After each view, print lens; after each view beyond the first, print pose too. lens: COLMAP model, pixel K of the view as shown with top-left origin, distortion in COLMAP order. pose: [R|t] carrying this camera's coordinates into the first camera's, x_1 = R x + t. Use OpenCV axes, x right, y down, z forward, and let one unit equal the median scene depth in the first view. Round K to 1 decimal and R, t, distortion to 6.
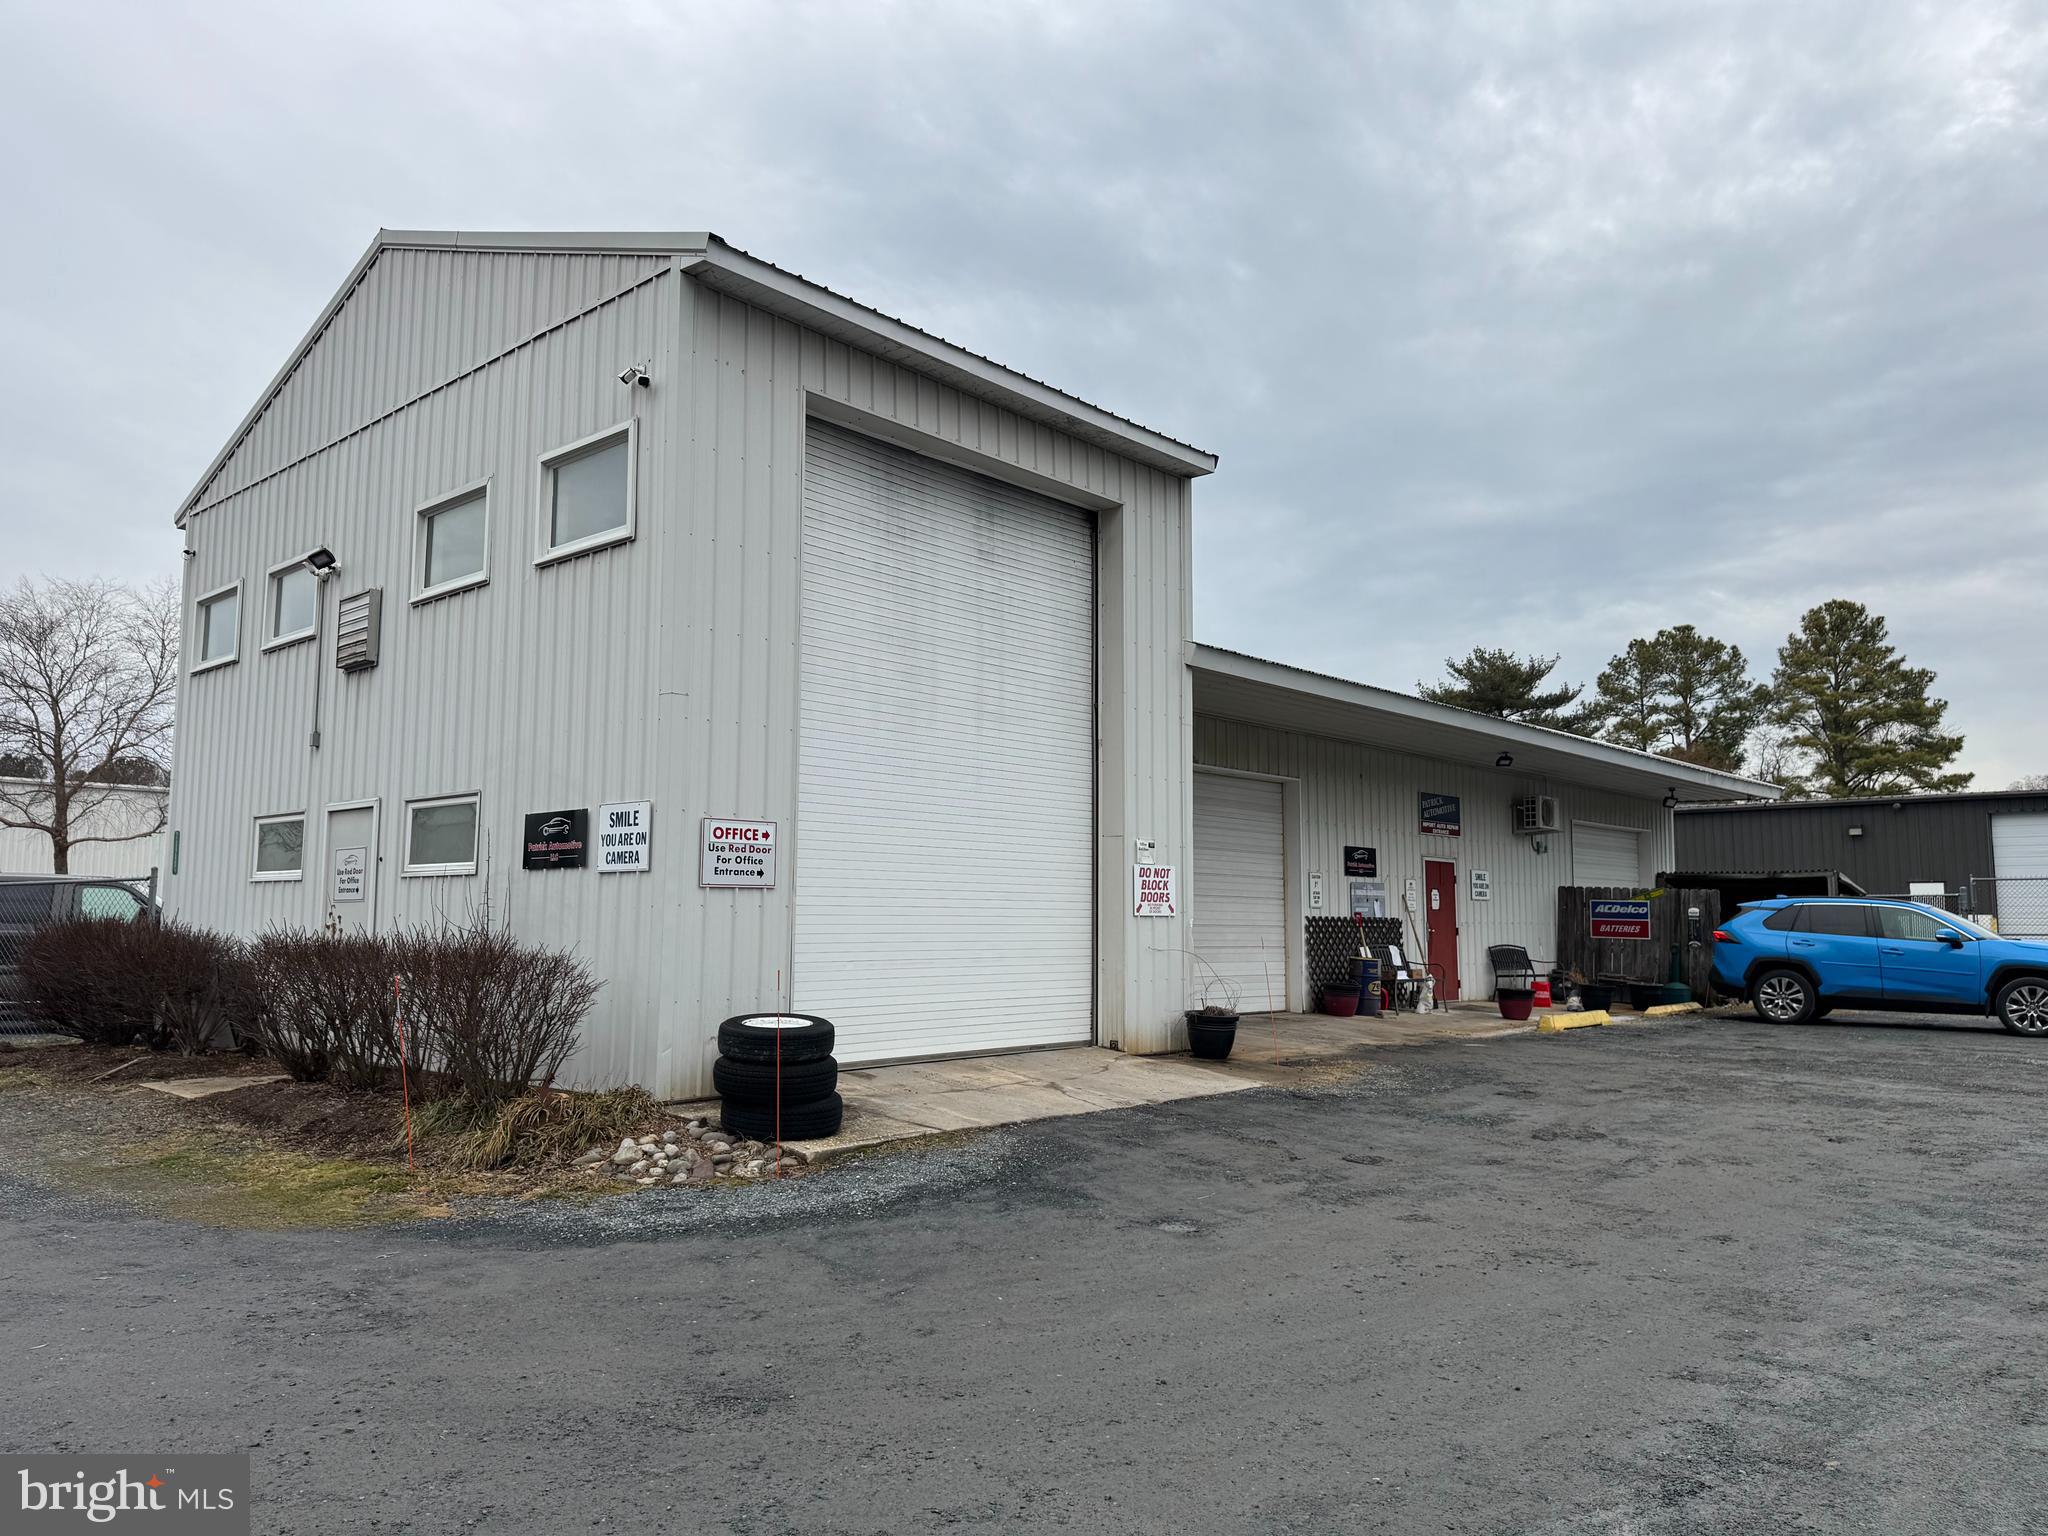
lens RADIAL K [[1428.3, 0, 1009.0], [0, 1428.3, 765.3], [0, 0, 1]] dist [0.097042, -0.137177]
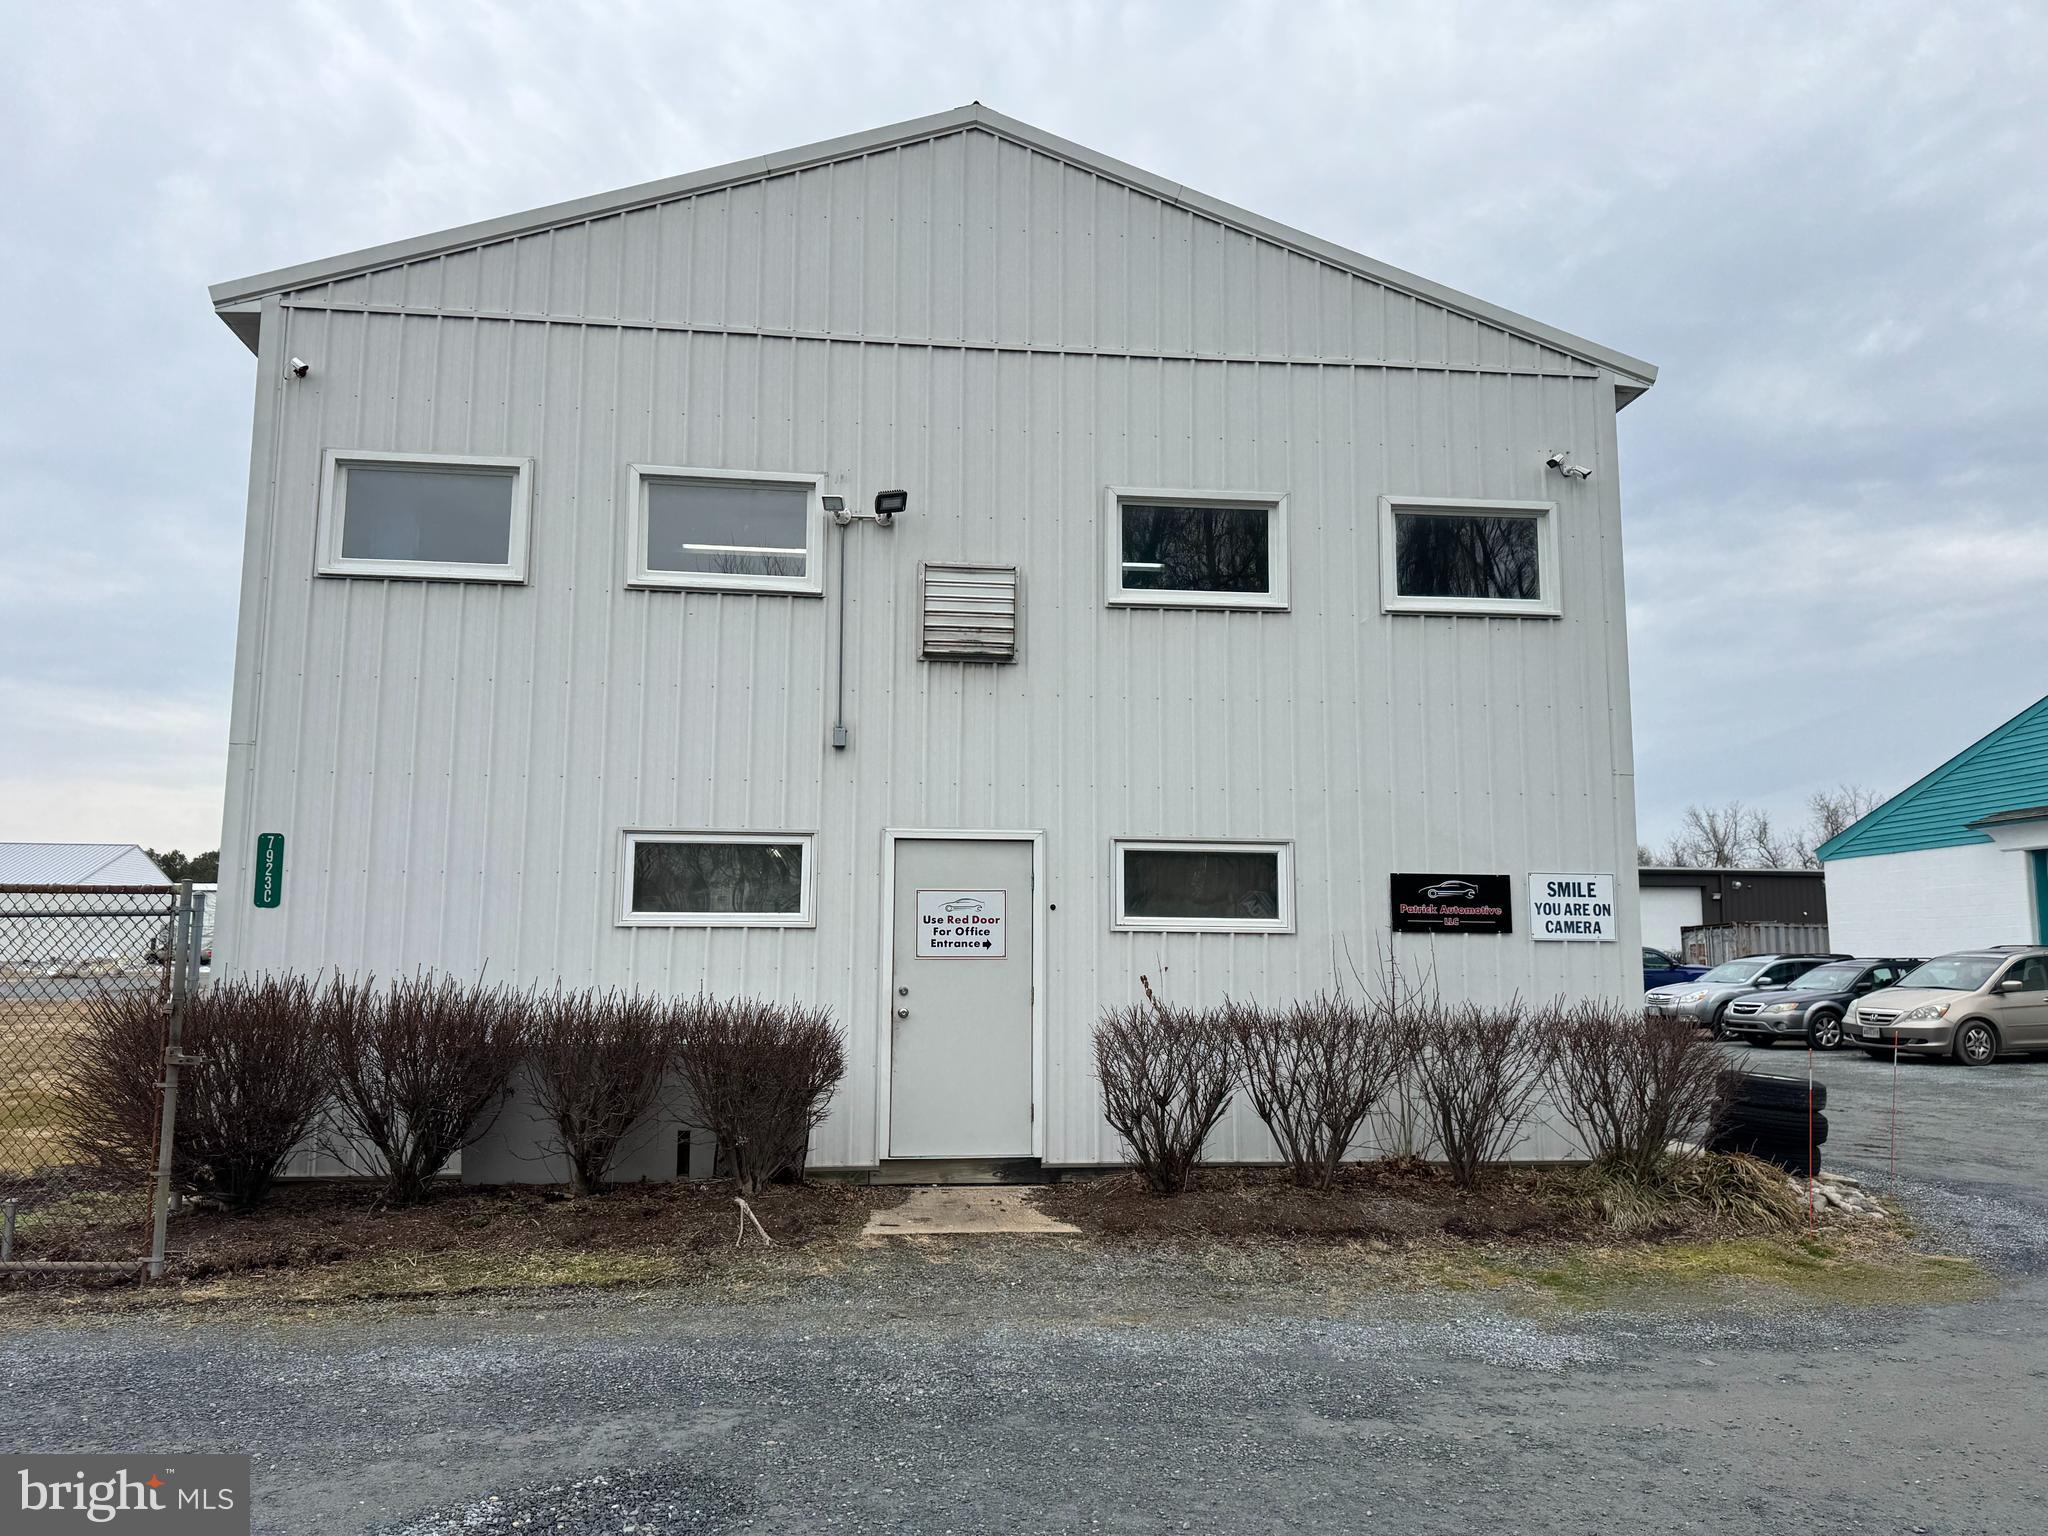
lens RADIAL K [[1428.3, 0, 1009.0], [0, 1428.3, 765.3], [0, 0, 1]] dist [0.097042, -0.137177]
pose [[0.649798, 0.095319, 0.754106, -1.254375], [-0.085138, 0.994990, -0.052404, 0.035284], [-0.755324, -0.030151, 0.654658, 0.592371]]
